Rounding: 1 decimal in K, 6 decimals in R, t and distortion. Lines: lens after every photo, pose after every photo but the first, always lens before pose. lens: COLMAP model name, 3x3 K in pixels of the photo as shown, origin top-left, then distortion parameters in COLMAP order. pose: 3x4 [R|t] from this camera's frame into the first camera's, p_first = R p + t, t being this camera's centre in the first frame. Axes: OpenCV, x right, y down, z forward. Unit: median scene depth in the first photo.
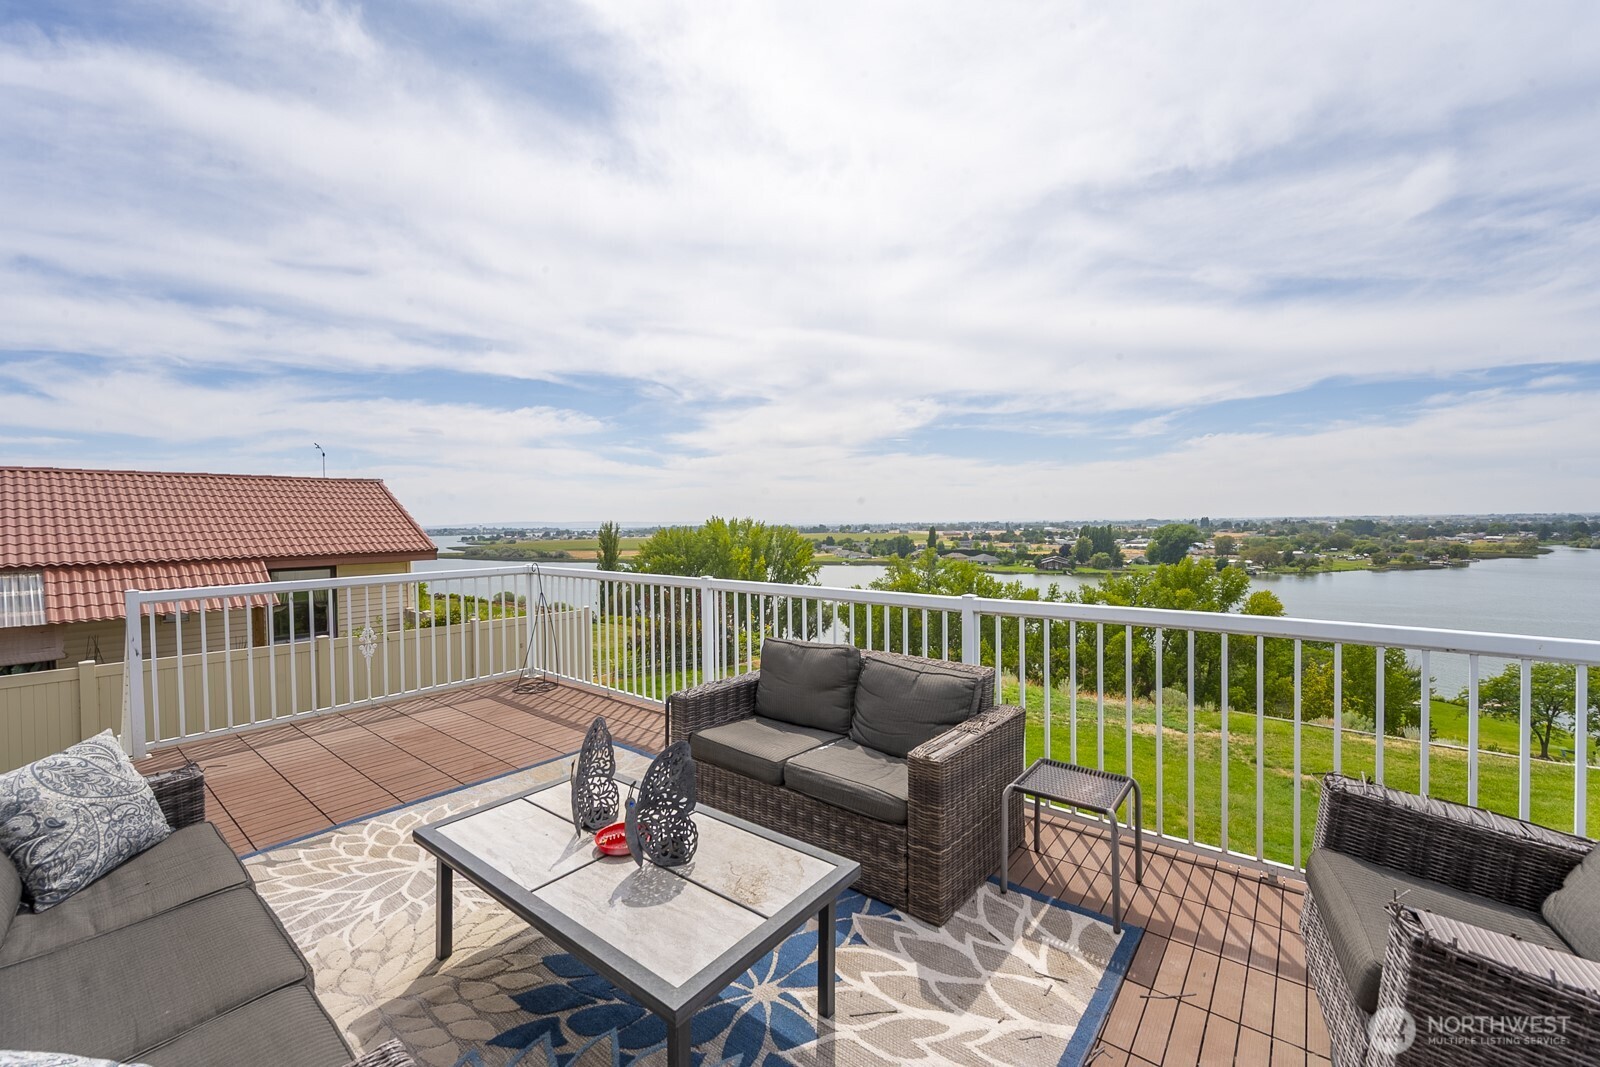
lens RADIAL K [[629.8, 0, 798.1], [0, 629.8, 535.0], [0, 0, 1]] dist [-0.003310, -0.000489]
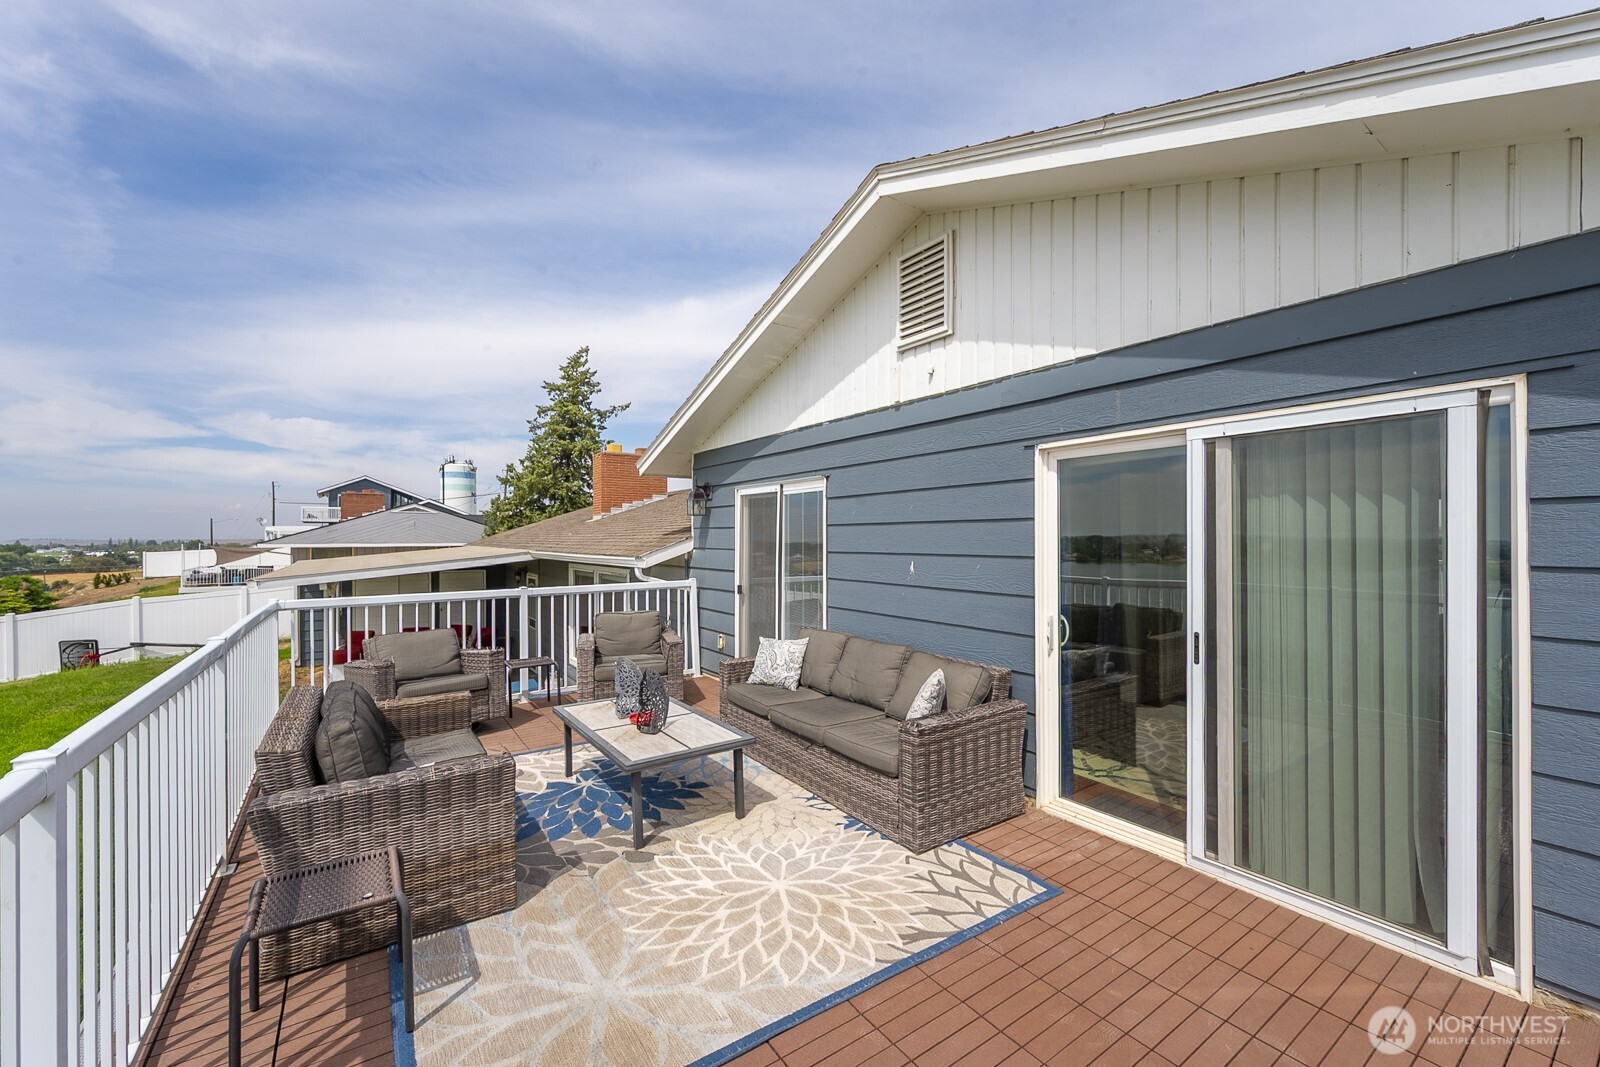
lens RADIAL K [[629.8, 0, 798.1], [0, 629.8, 535.0], [0, 0, 1]] dist [-0.003310, -0.000489]
pose [[-0.958444, 0.021610, 0.284462, -0.104158], [0.023514, 0.999718, 0.003279, -0.004896], [-0.284311, 0.009831, -0.958682, 0.219761]]
